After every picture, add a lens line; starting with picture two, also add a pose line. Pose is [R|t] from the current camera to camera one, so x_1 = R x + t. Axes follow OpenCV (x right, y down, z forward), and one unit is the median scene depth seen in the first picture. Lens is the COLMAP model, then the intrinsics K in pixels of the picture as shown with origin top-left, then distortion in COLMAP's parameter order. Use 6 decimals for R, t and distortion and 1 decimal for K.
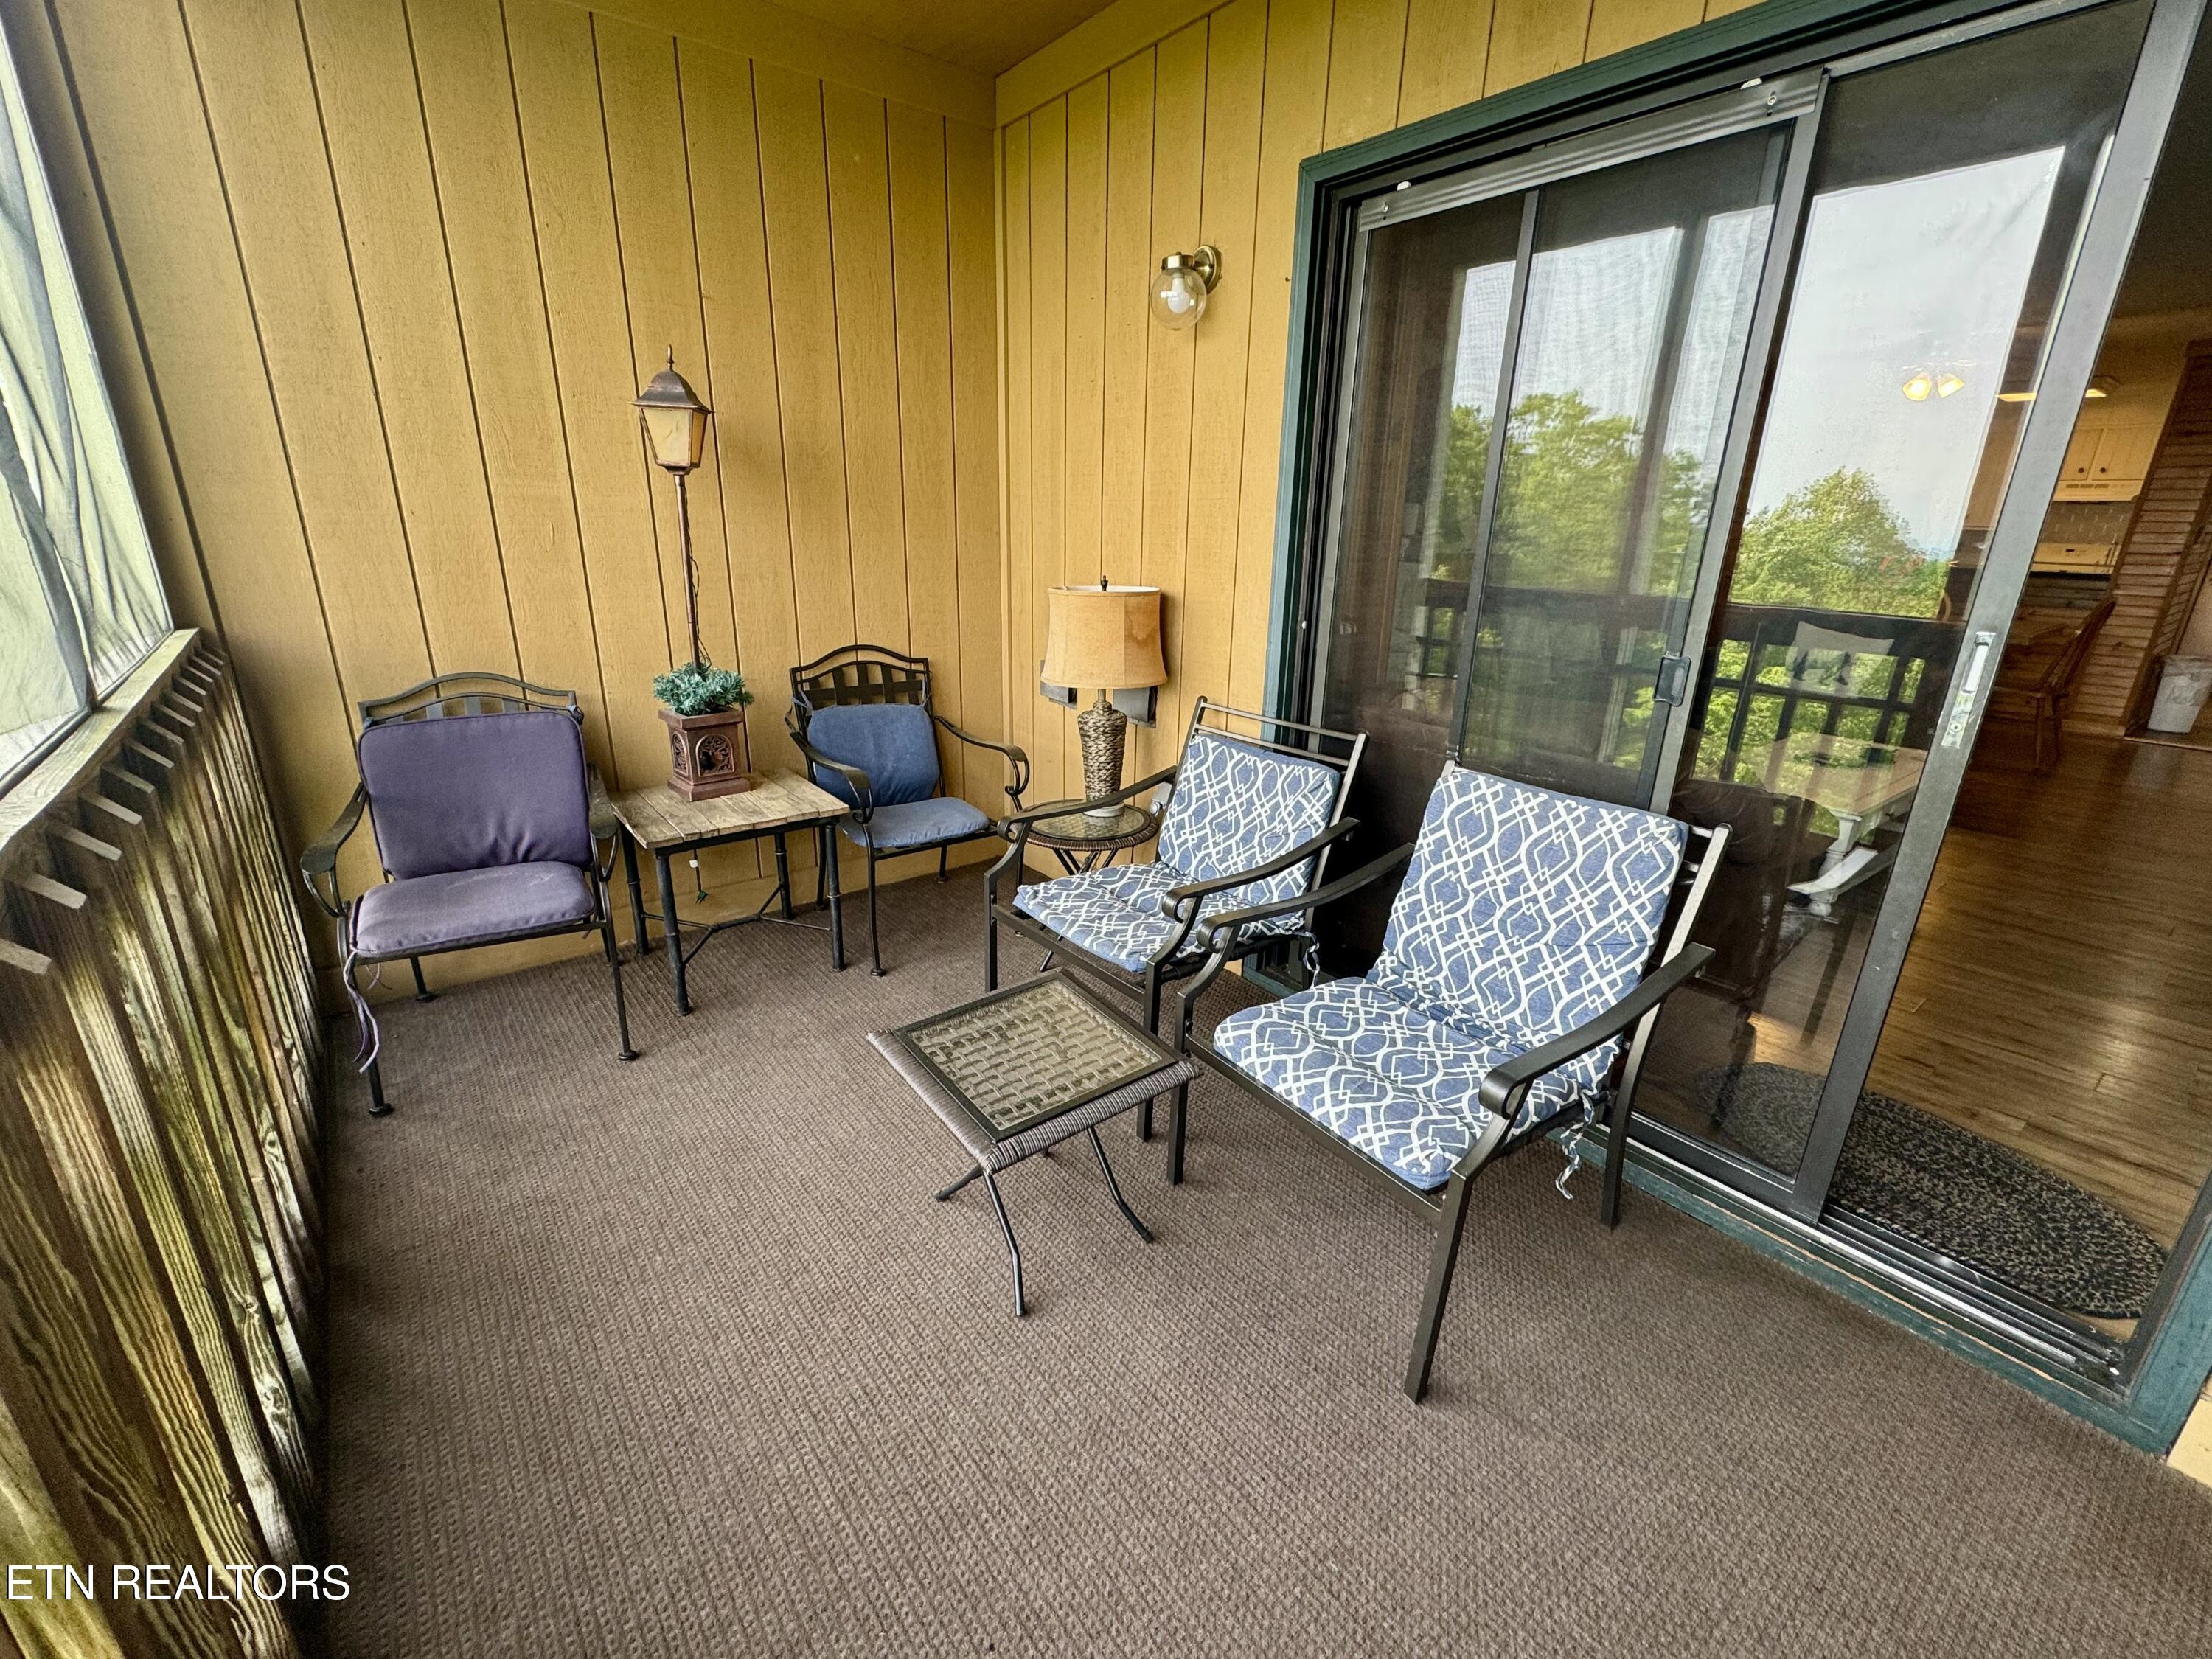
lens RADIAL K [[948.2, 0, 1101.3], [0, 948.2, 819.3], [0, 0, 1]] dist [0.000197, 0.000007]
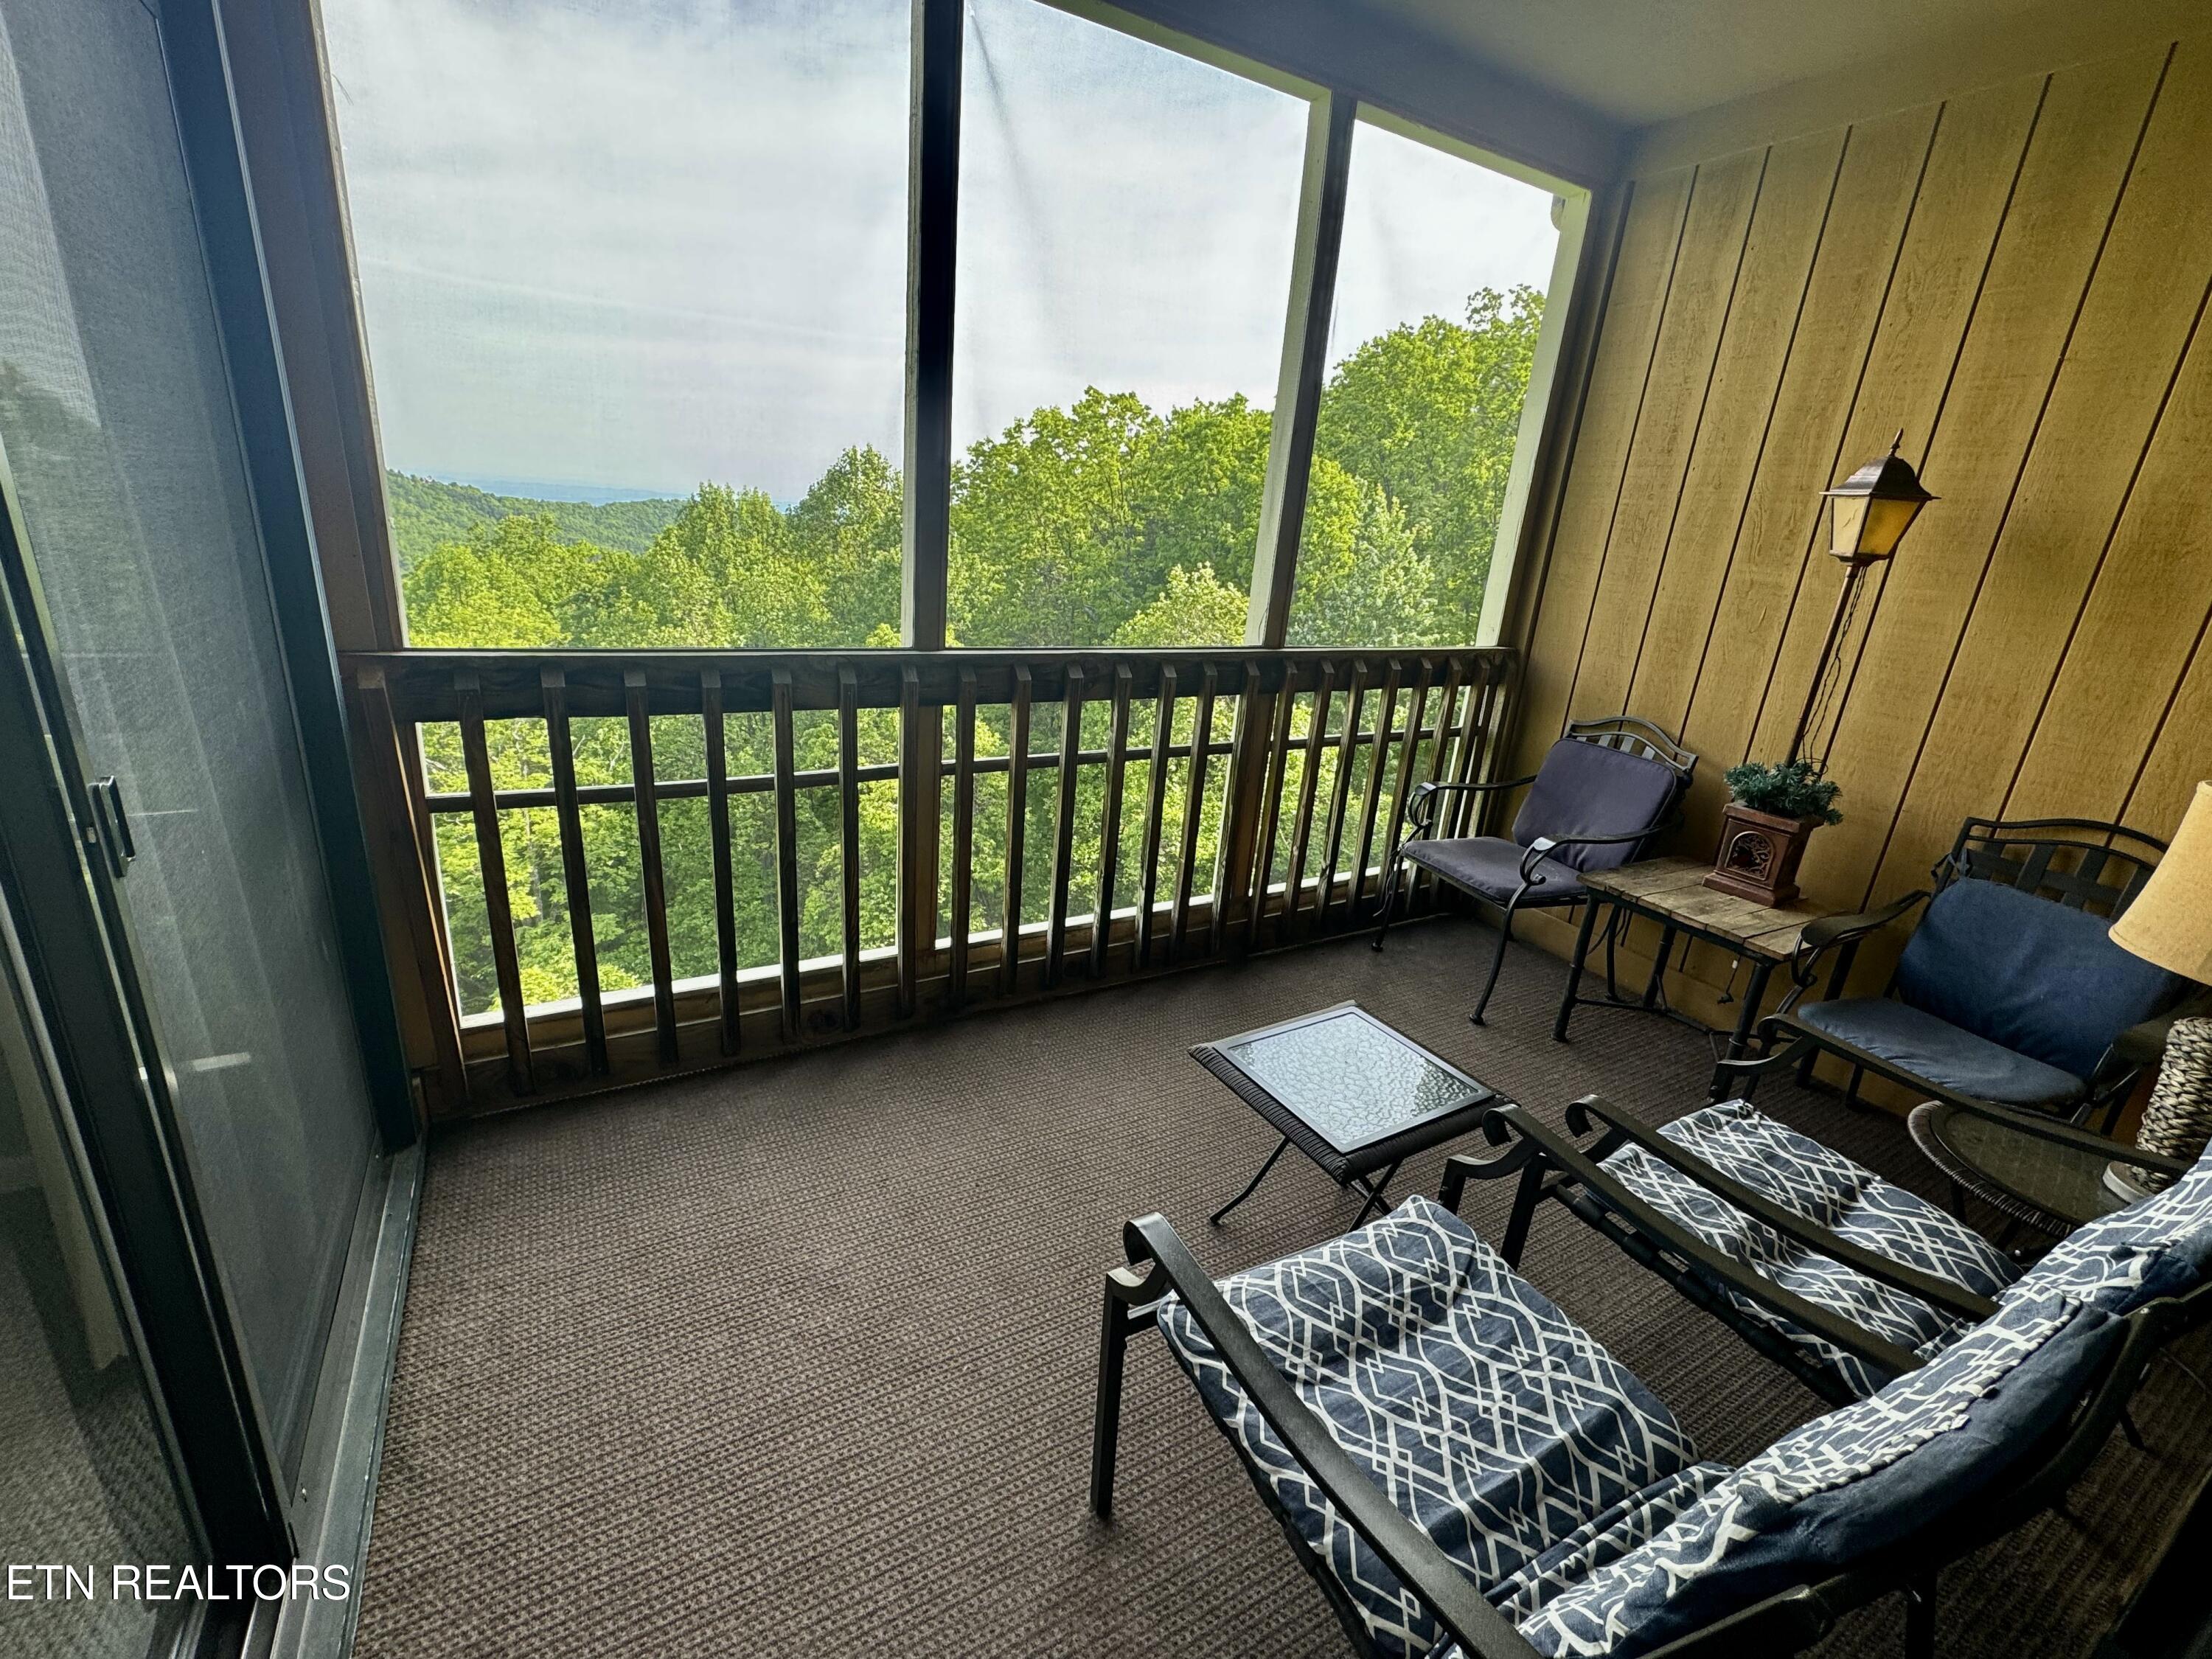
lens RADIAL K [[948.2, 0, 1101.3], [0, 948.2, 819.3], [0, 0, 1]] dist [0.000197, 0.000007]
pose [[-0.131902, 0.276859, -0.951815, 0.597233], [-0.377727, 0.873720, 0.306488, -0.152303], [0.916474, 0.399953, -0.010669, 0.431488]]
